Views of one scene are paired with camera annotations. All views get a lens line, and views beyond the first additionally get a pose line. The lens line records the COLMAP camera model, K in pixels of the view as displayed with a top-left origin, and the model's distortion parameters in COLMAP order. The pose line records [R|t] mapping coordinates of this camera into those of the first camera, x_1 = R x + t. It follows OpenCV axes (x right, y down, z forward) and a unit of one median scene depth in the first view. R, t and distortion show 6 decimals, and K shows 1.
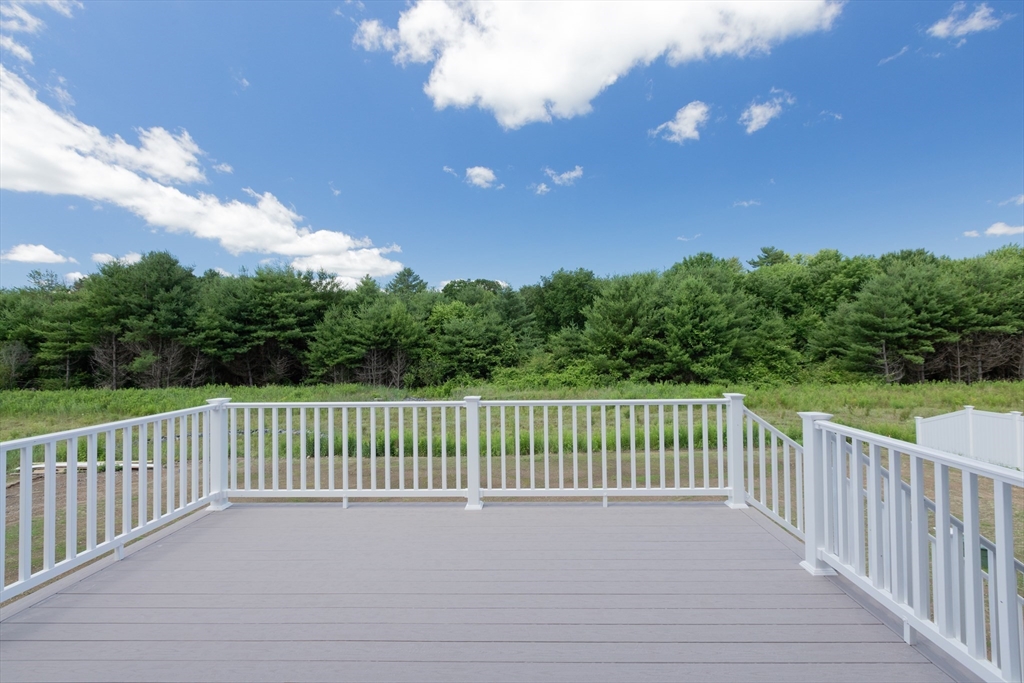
lens RADIAL K [[457.6, 0, 522.0], [0, 457.6, 339.3], [0, 0, 1]] dist [0.002479, 0.001103]
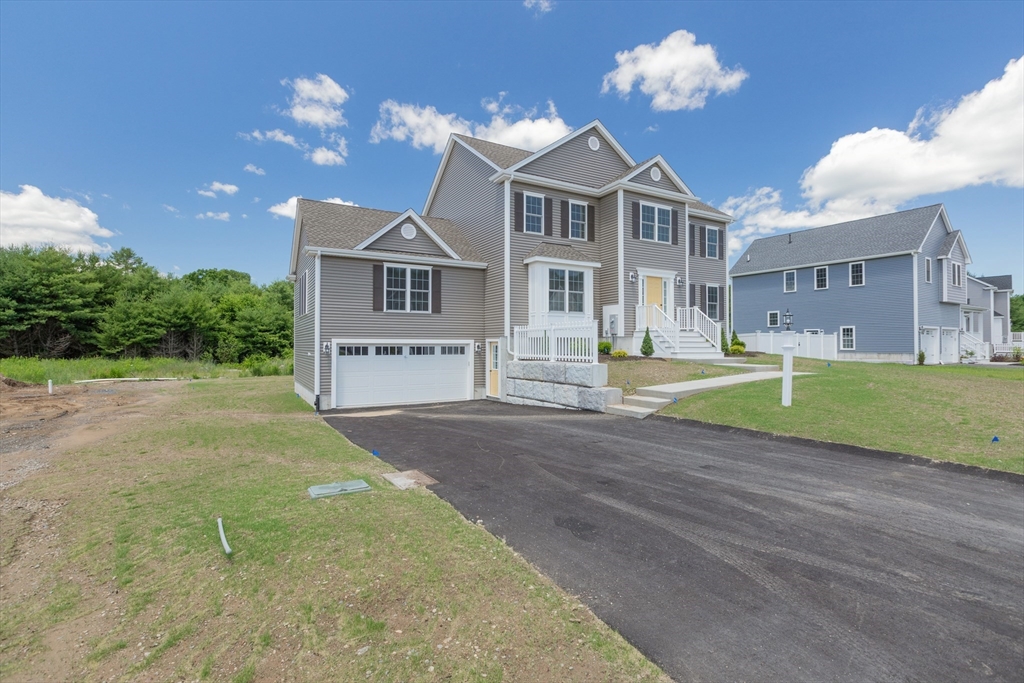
lens RADIAL K [[482.7, 0, 512.4], [0, 482.7, 340.9], [0, 0, 1]] dist [0.000316, -0.000452]
pose [[0.853086, 0.018089, 0.521456, -0.227395], [-0.018936, 0.999814, -0.003704, 0.034910], [-0.521426, -0.006714, 0.853270, -0.469256]]
